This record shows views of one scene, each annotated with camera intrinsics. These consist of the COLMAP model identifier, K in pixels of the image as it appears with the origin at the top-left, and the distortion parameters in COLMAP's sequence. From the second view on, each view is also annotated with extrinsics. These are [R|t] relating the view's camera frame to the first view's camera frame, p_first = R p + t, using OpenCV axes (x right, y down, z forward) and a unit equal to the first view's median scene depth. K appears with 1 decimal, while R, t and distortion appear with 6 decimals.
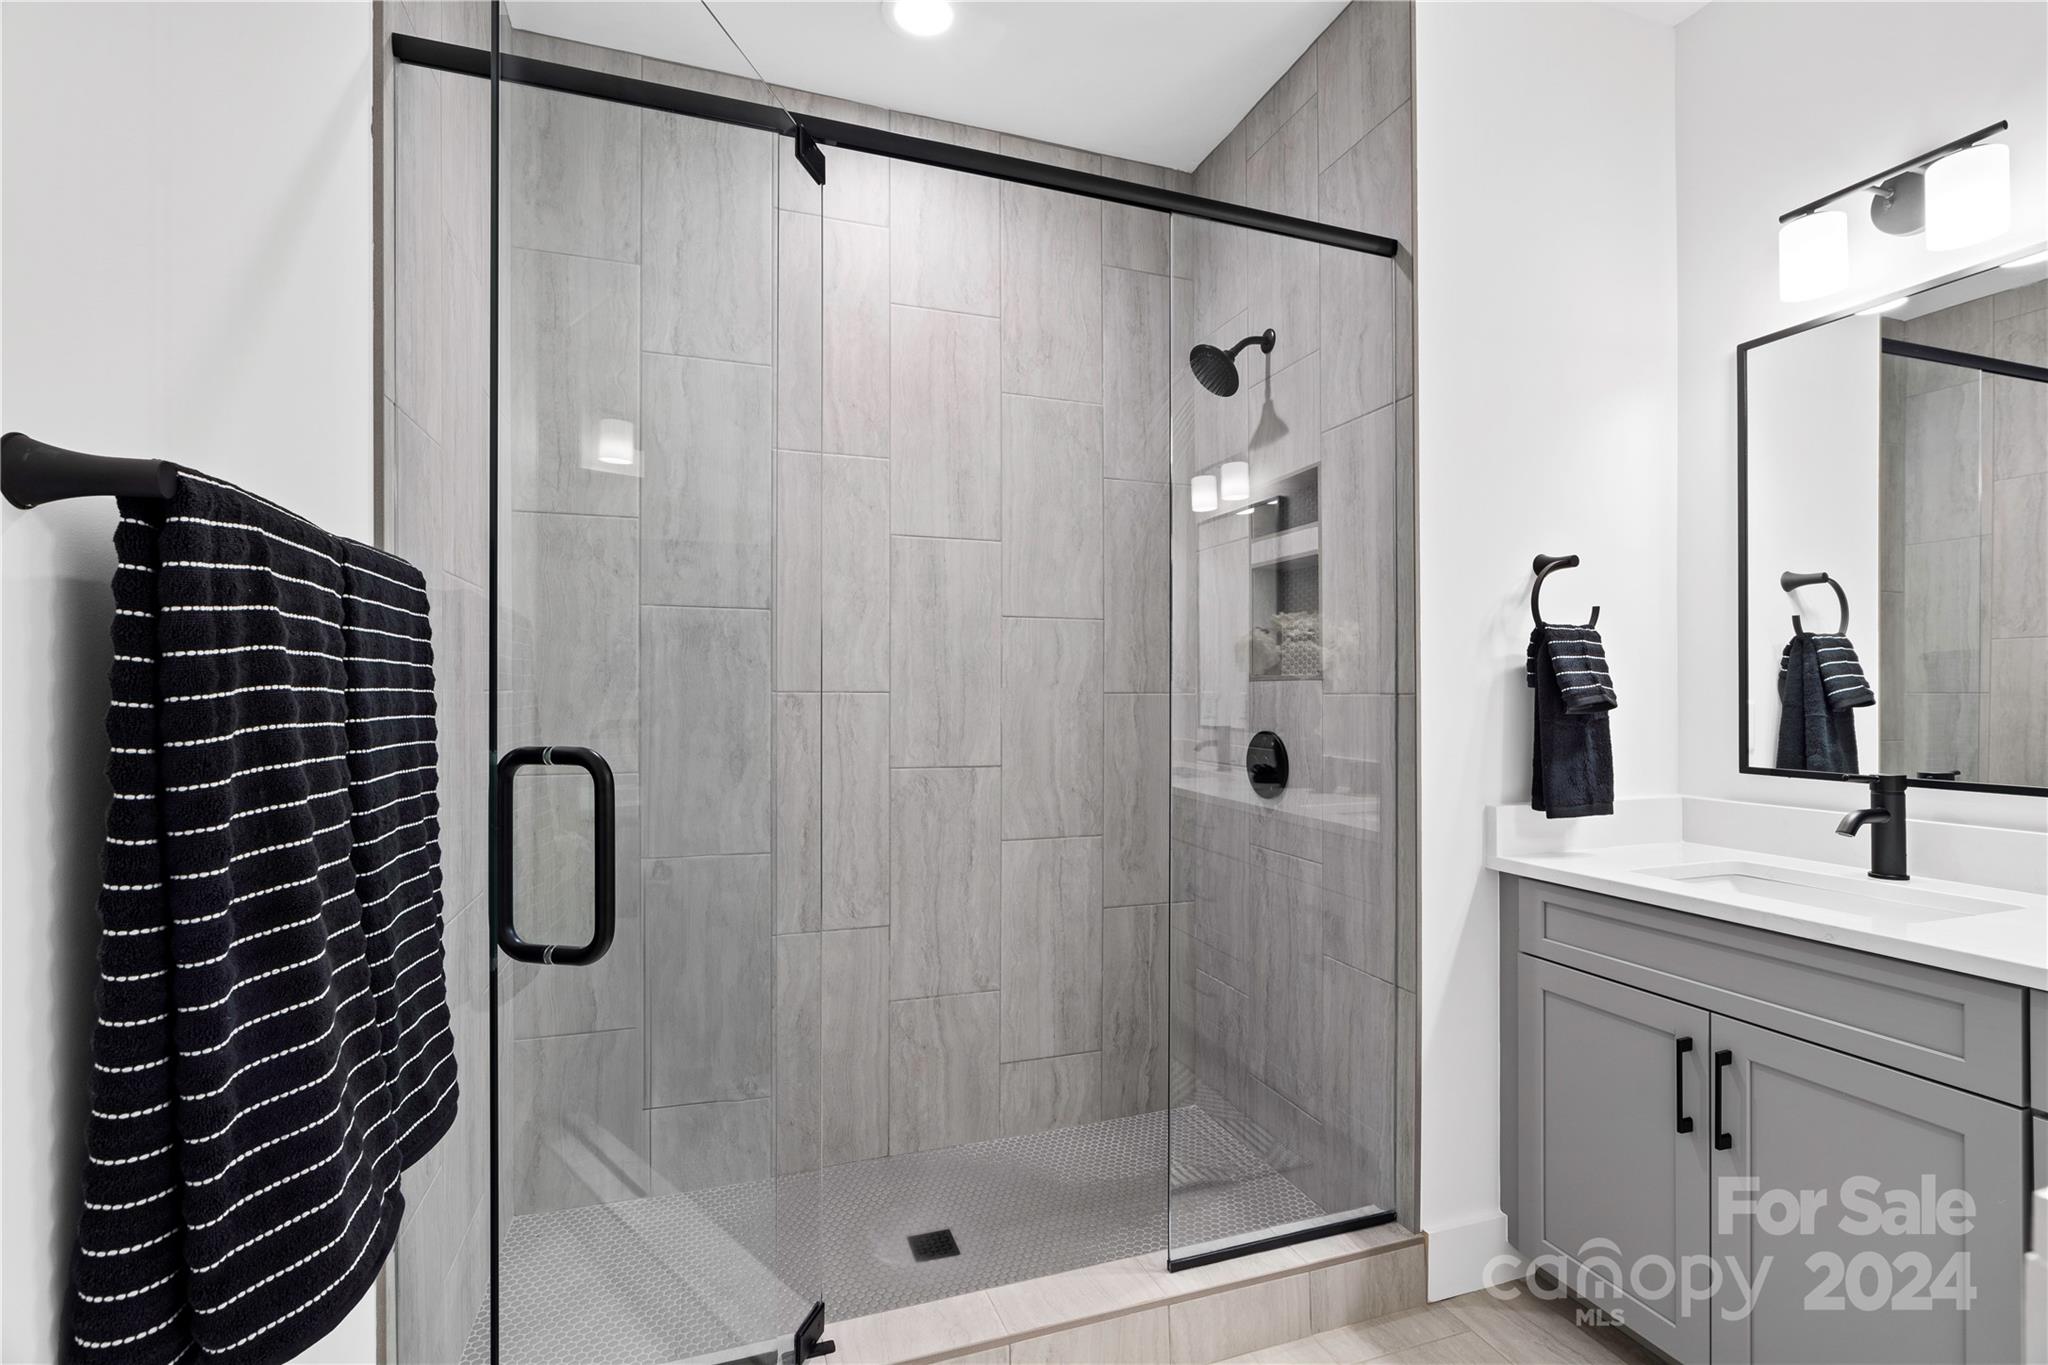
lens RADIAL K [[934.4, 0, 1037.4], [0, 934.4, 693.0], [0, 0, 1]] dist [-0.001570, 0.002467]
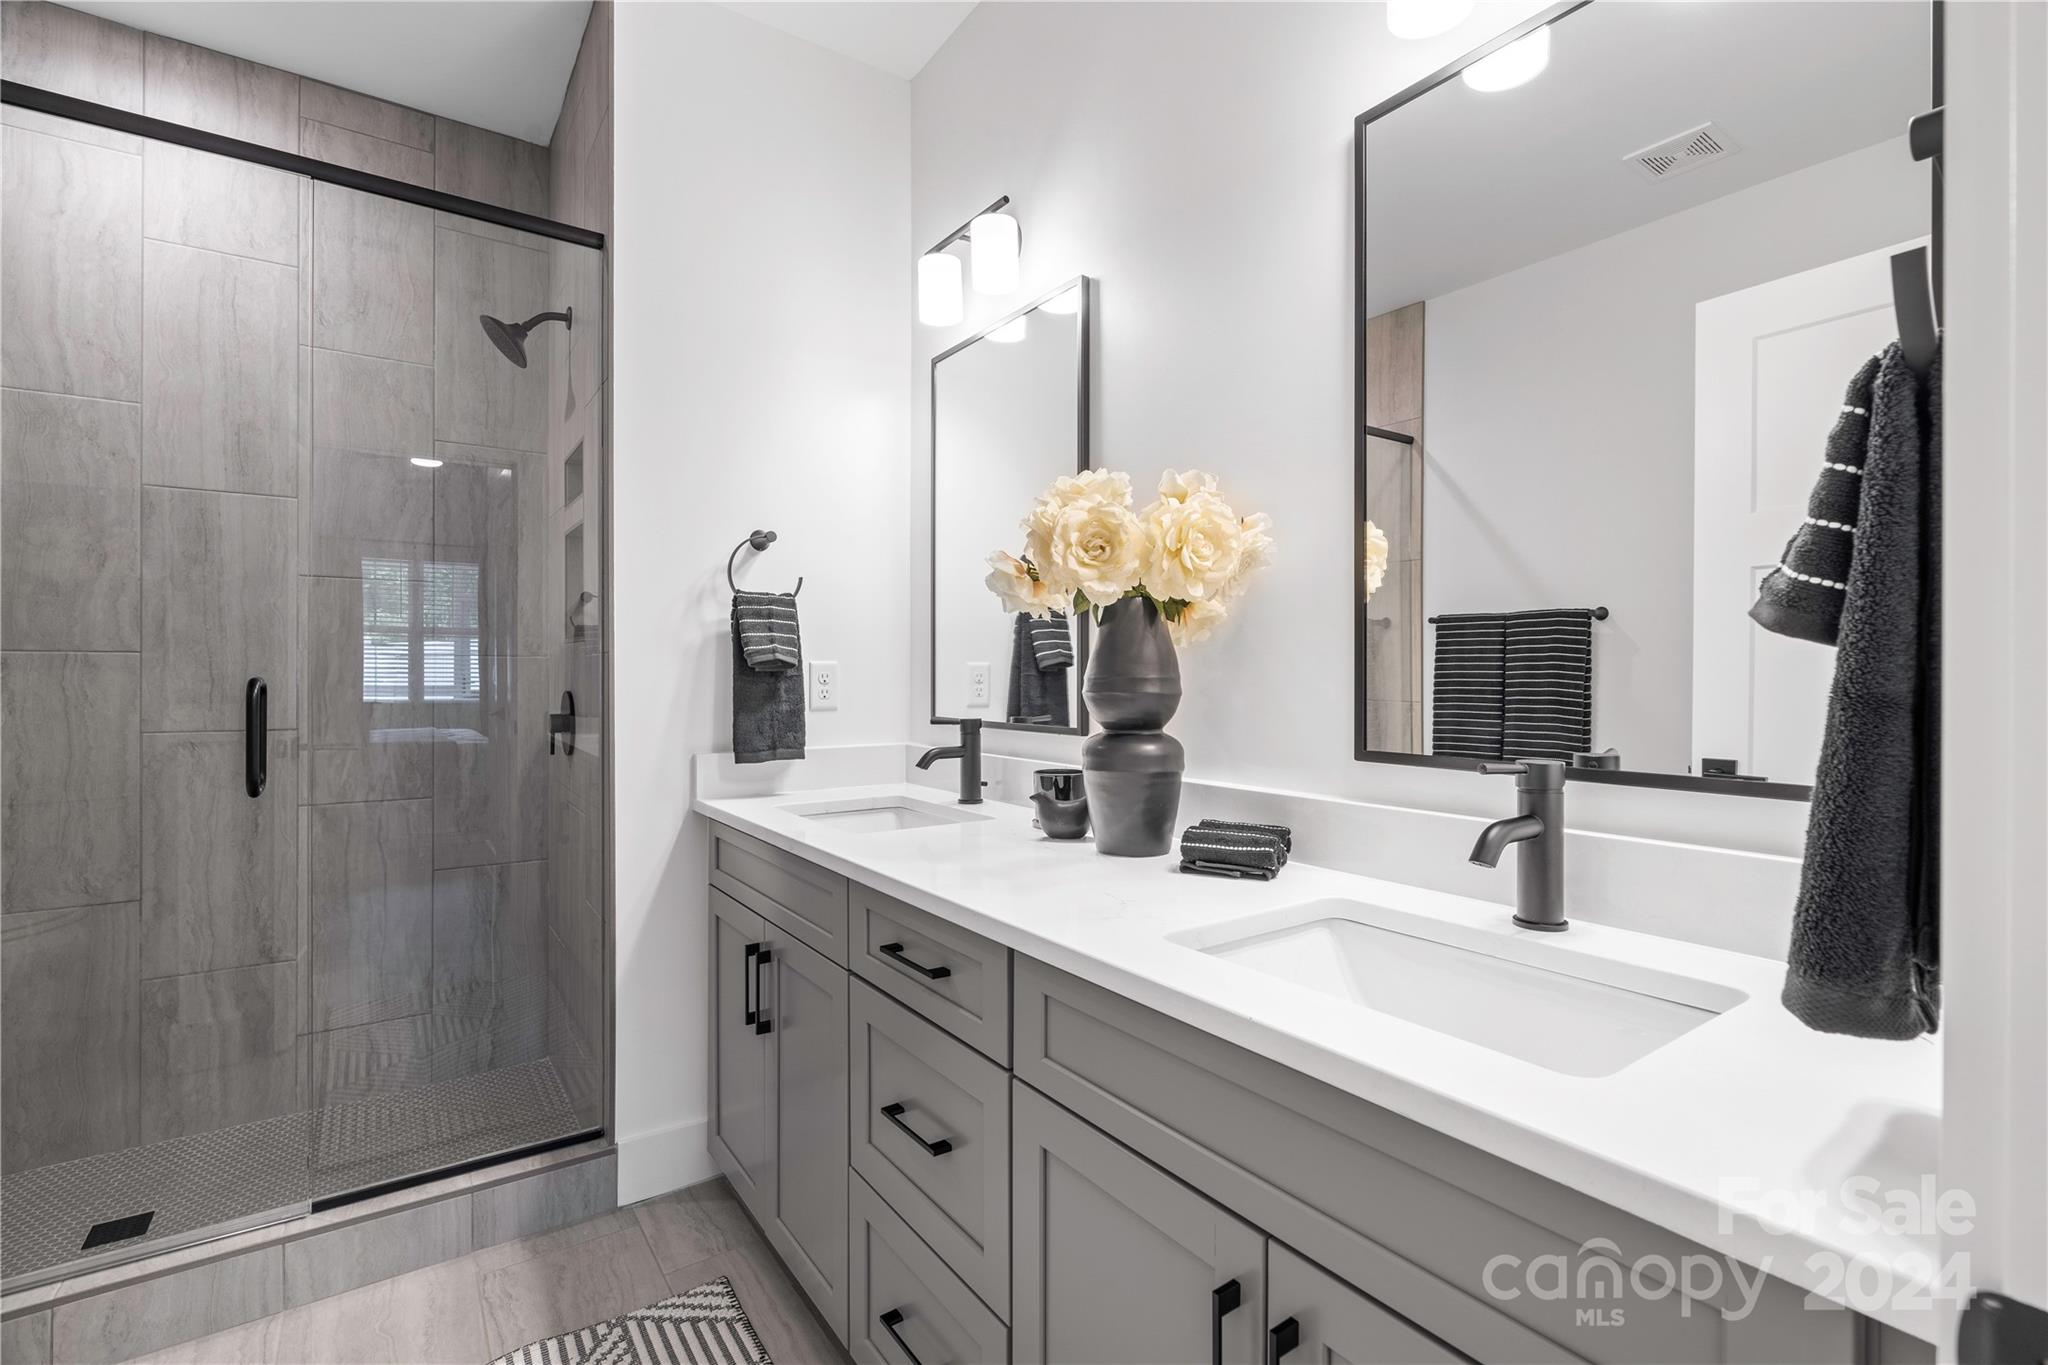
lens RADIAL K [[934.4, 0, 1022.8], [0, 934.4, 672.8], [0, 0, 1]] dist [-0.001570, 0.002467]
pose [[0.965350, 0.000747, 0.260959, 0.455548], [-0.001531, 0.999995, 0.002801, 0.016235], [-0.260955, -0.003104, 0.965346, -0.140615]]
